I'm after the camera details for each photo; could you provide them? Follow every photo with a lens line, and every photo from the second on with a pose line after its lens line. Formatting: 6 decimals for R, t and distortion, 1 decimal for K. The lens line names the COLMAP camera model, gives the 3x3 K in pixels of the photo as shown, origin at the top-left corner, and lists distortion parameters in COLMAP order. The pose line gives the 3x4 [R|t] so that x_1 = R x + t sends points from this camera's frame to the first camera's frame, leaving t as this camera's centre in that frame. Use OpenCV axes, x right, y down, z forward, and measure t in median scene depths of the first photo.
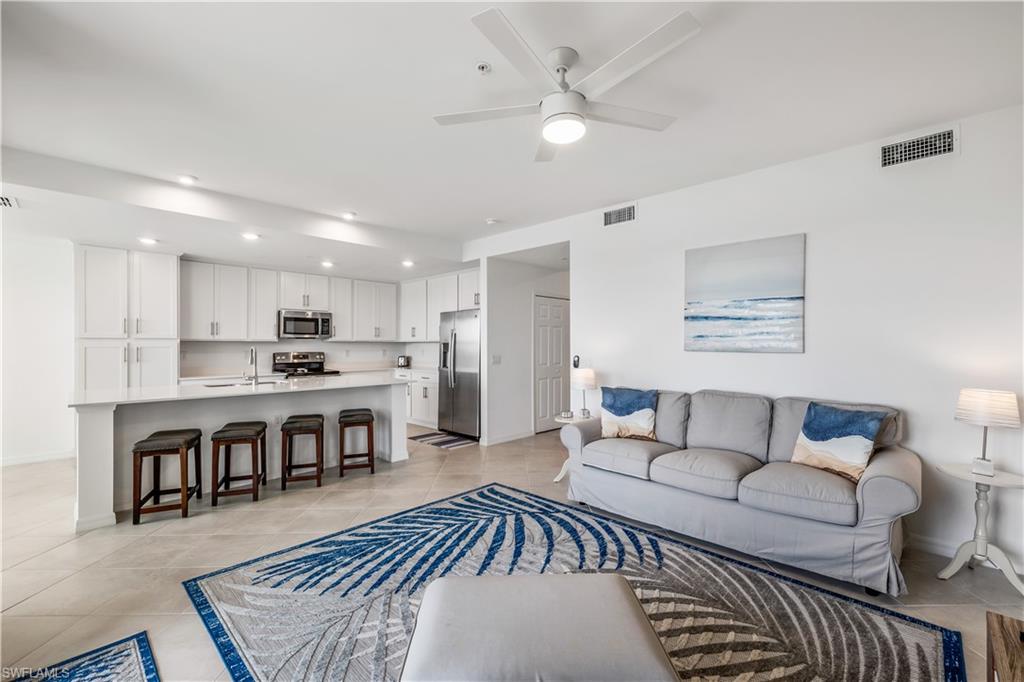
lens RADIAL K [[436.9, 0, 512.0], [0, 436.9, 341.0], [0, 0, 1]] dist [0.000893, 0.000036]
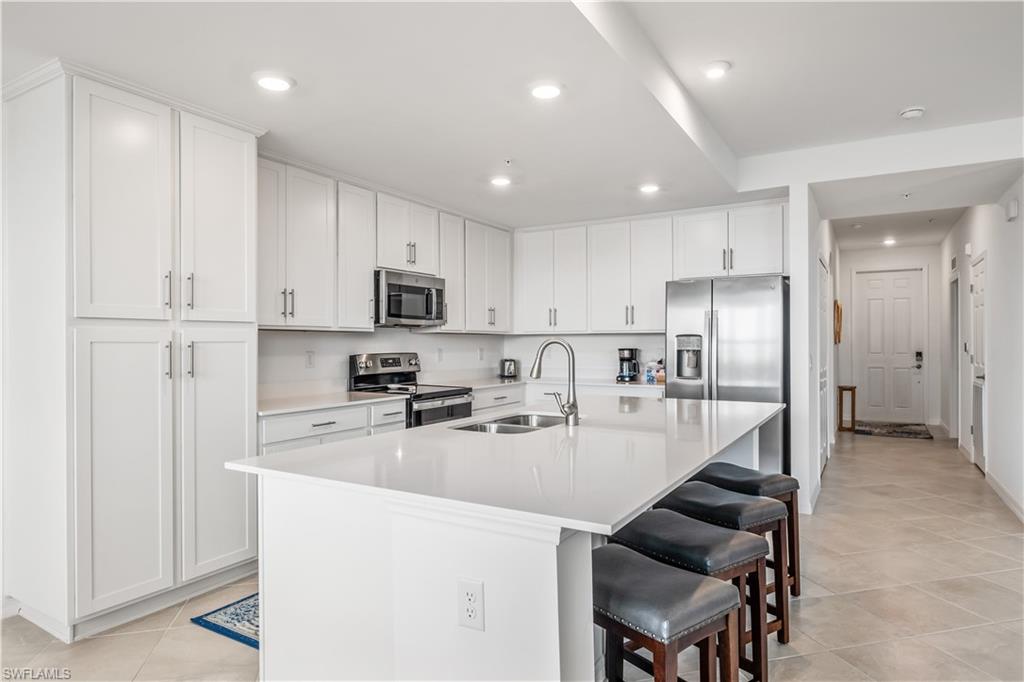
lens RADIAL K [[603.4, 0, 512.0], [0, 603.4, 341.0], [0, 0, 1]] dist [-0.005557, -0.000440]
pose [[0.972165, -0.001643, 0.234291, -0.735090], [0.000643, 0.999990, 0.004343, 0.012023], [-0.234296, -0.004072, 0.972157, 0.385566]]
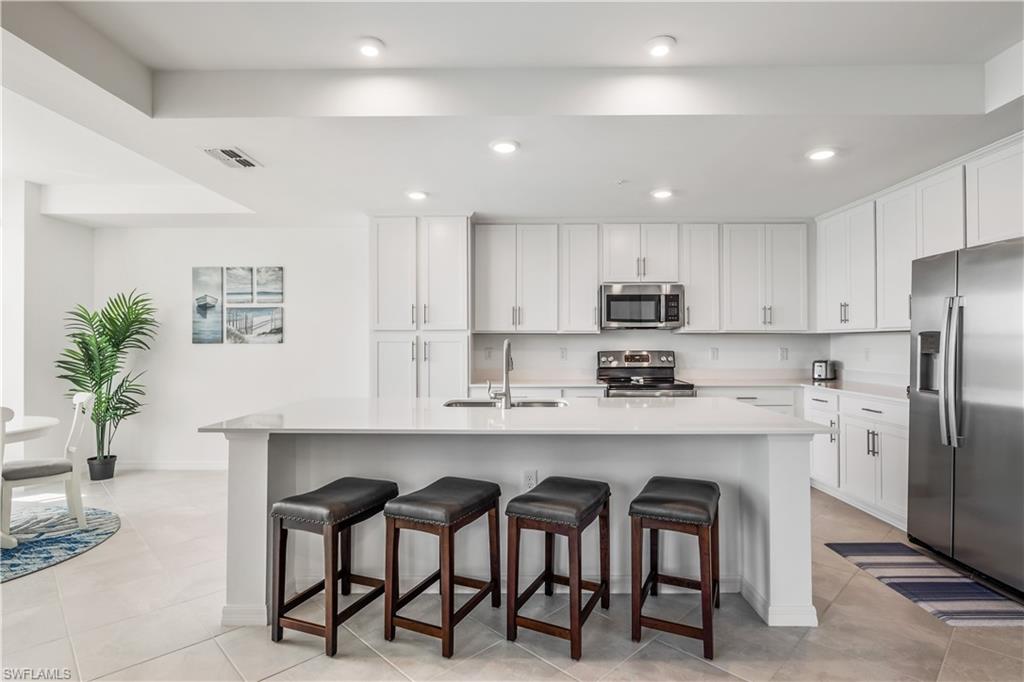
lens RADIAL K [[526.1, 0, 512.8], [0, 526.1, 337.6], [0, 0, 1]] dist [-0.000544, -0.000070]
pose [[0.691712, -0.006305, -0.722146, -0.087415], [0.006223, 0.999977, -0.002770, 0.011382], [0.722146, -0.002578, 0.691736, 0.500383]]
